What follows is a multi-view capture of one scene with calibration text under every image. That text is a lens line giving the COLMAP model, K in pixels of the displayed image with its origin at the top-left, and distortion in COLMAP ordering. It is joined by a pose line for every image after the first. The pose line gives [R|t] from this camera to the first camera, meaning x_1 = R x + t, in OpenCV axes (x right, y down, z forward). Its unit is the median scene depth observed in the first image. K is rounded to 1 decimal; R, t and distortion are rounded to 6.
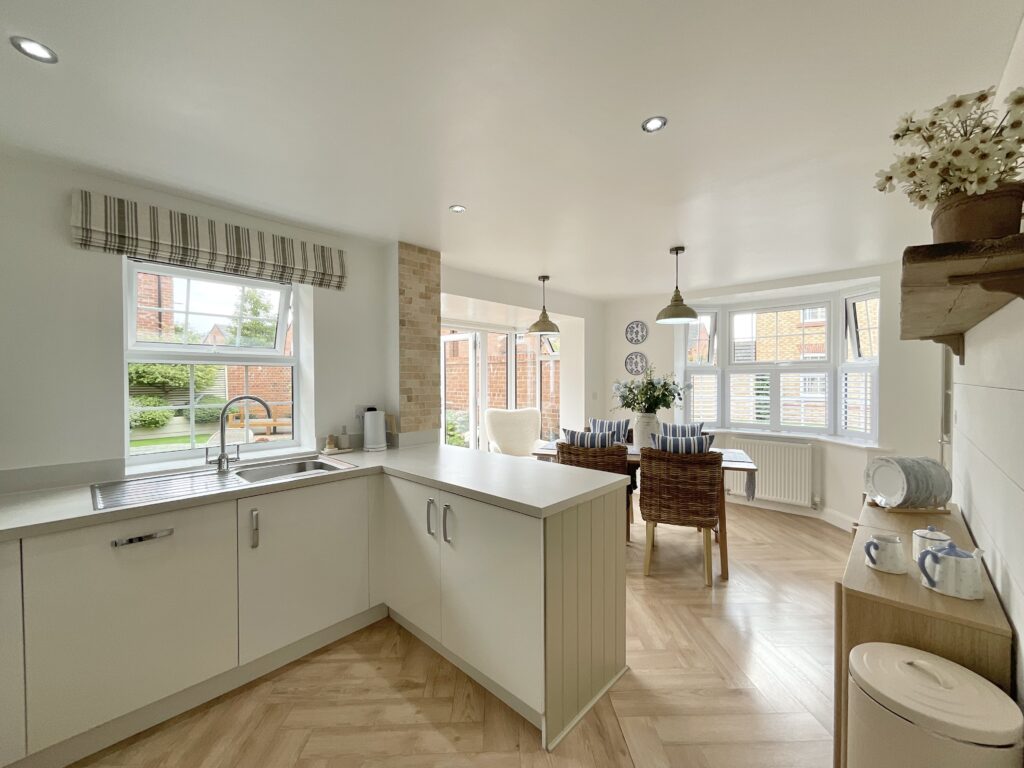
lens RADIAL K [[415.5, 0, 514.5], [0, 415.5, 383.5], [0, 0, 1]] dist [0.001617, 0.000342]
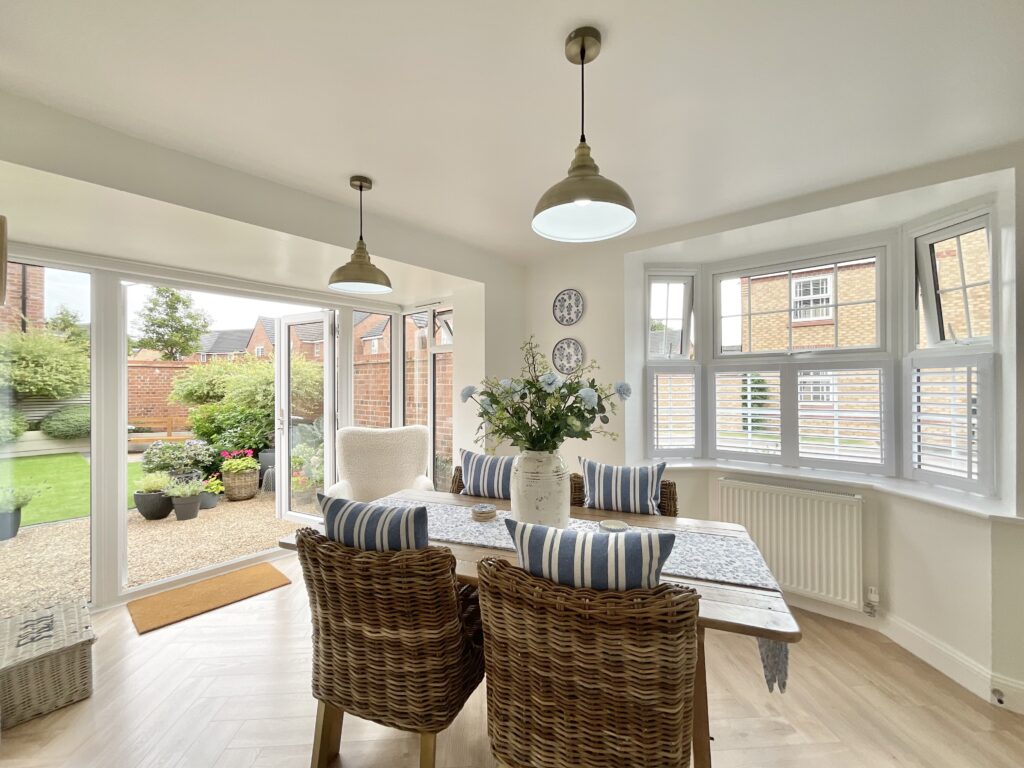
lens RADIAL K [[415.5, 0, 511.2], [0, 415.5, 383.6], [0, 0, 1]] dist [0.001617, 0.000342]
pose [[0.999644, 0.001449, 0.026643, 0.244913], [-0.000985, 0.999848, -0.017420, 0.006050], [-0.026664, 0.017387, 0.999493, 0.480448]]
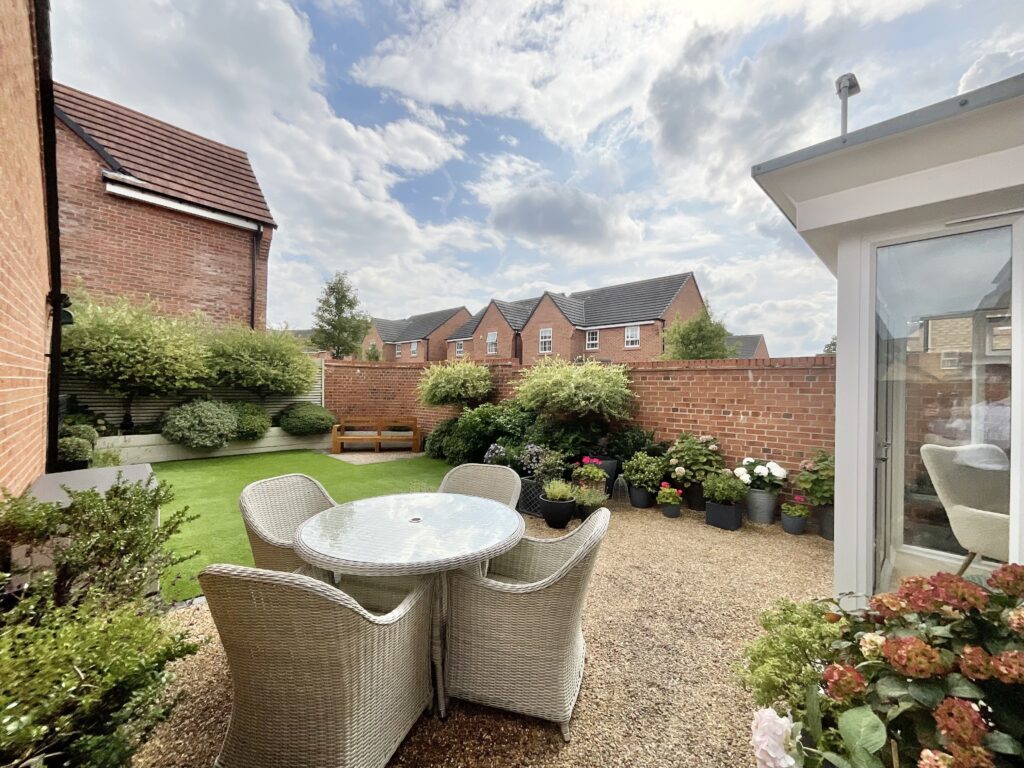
lens RADIAL K [[415.5, 0, 515.5], [0, 415.5, 384.2], [0, 0, 1]] dist [0.001617, 0.000342]
pose [[0.998554, 0.021548, -0.049246, -0.813819], [-0.022543, 0.999551, -0.019732, -0.000544], [0.048798, 0.020814, 0.998592, 0.544220]]
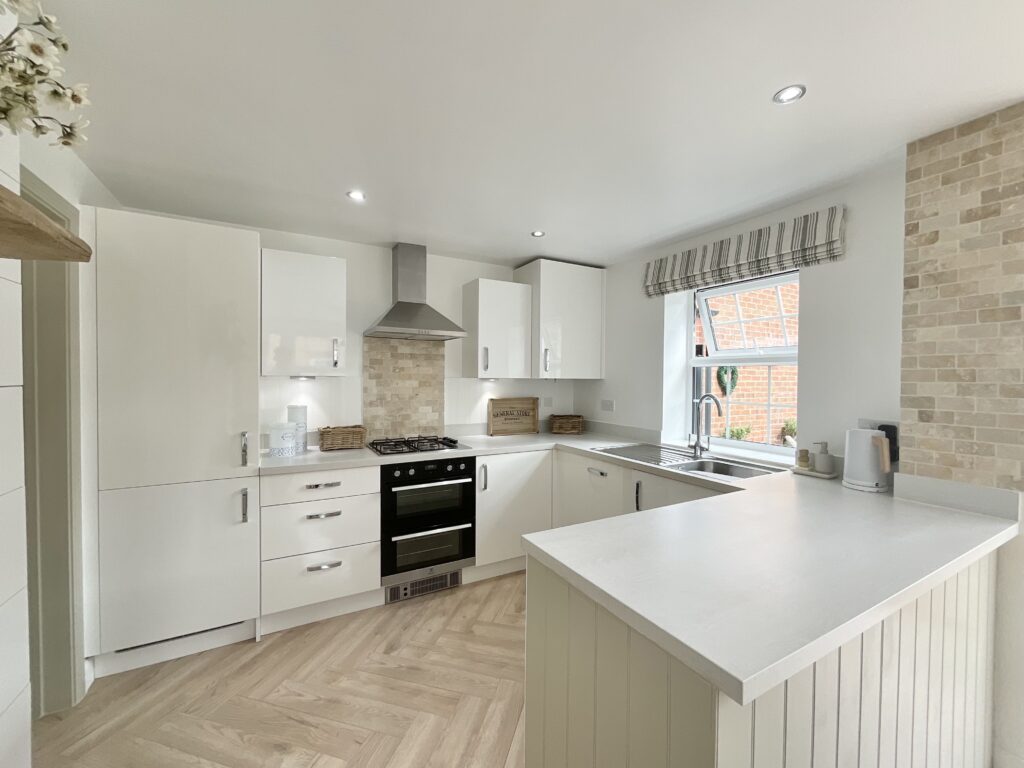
lens RADIAL K [[415.5, 0, 509.2], [0, 415.5, 383.0], [0, 0, 1]] dist [0.001617, 0.000342]
pose [[-0.308568, 0.012728, -0.951117, 0.332821], [-0.018911, 0.999631, 0.019513, -0.006090], [0.951014, 0.024008, -0.308213, 0.481628]]
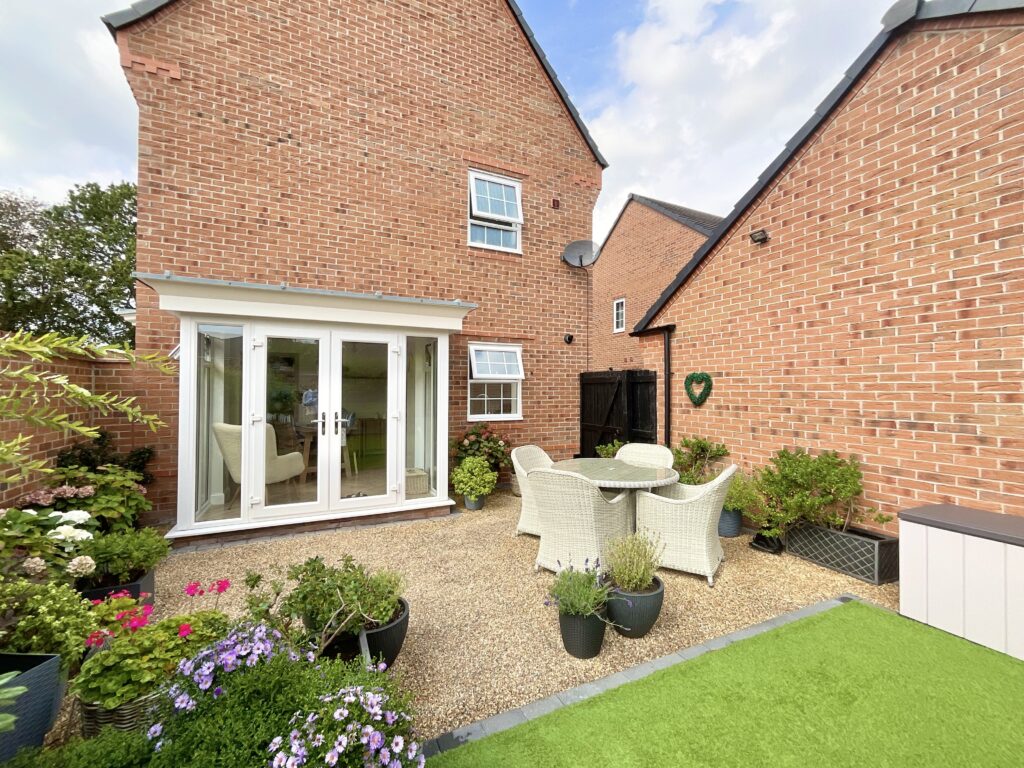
lens RADIAL K [[415.5, 0, 508.9], [0, 415.5, 383.6], [0, 0, 1]] dist [0.001617, 0.000342]
pose [[-0.926119, 0.007416, 0.377159, -1.163563], [0.006735, 0.999972, -0.003124, -0.022594], [-0.377171, -0.000353, -0.926143, 2.214878]]
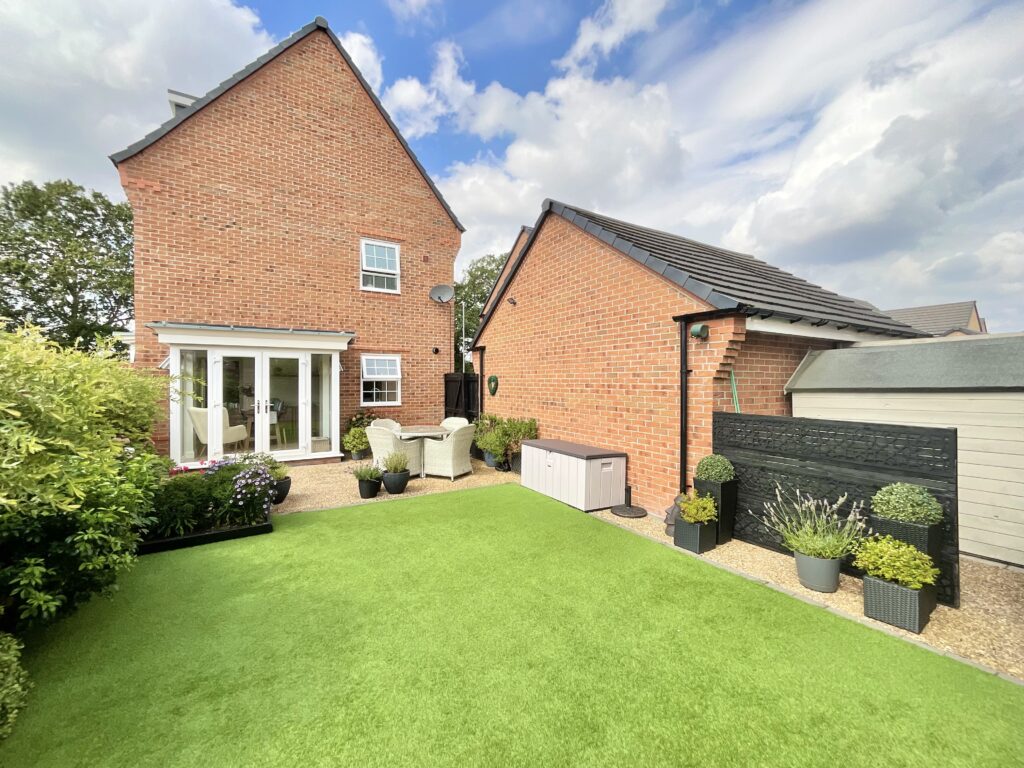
lens RADIAL K [[415.5, 0, 508.6], [0, 415.5, 384.3], [0, 0, 1]] dist [0.001617, 0.000342]
pose [[-0.958105, 0.001826, 0.286412, -1.948233], [0.008120, 0.999751, 0.020790, -0.056634], [-0.286303, 0.022245, -0.957881, 2.881160]]
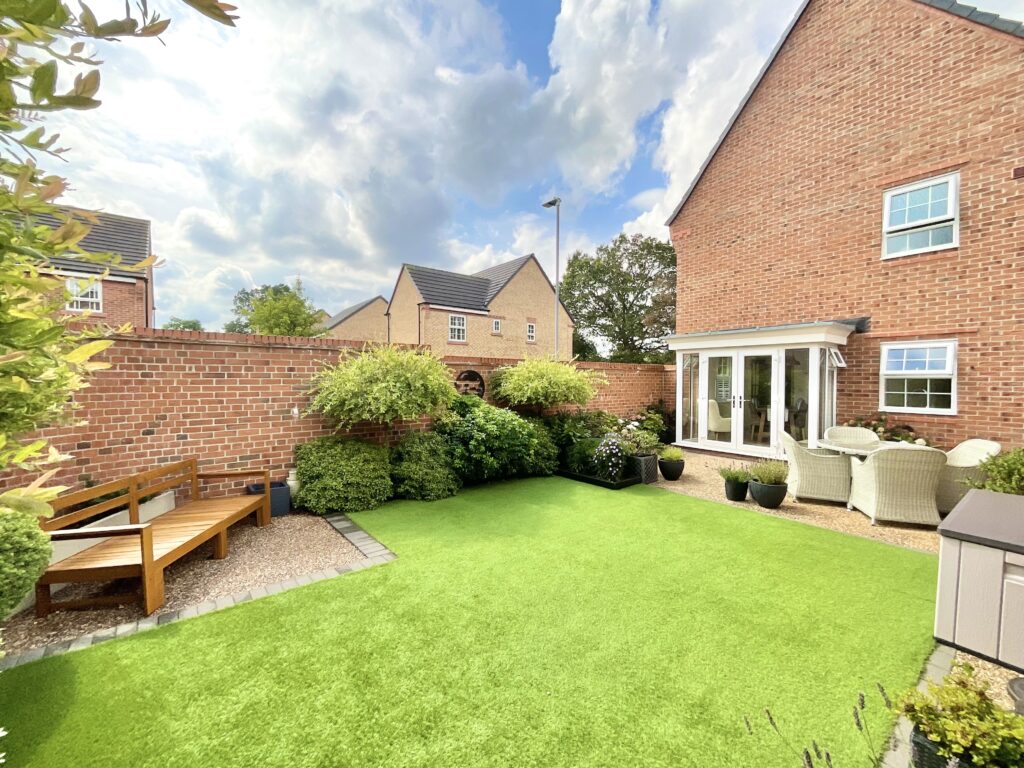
lens RADIAL K [[415.5, 0, 511.5], [0, 415.5, 380.6], [0, 0, 1]] dist [0.001617, 0.000342]
pose [[0.168954, 0.000708, 0.985624, -2.559106], [0.010461, 0.999942, -0.002511, -0.034432], [-0.985568, 0.010735, 0.168936, 2.104512]]
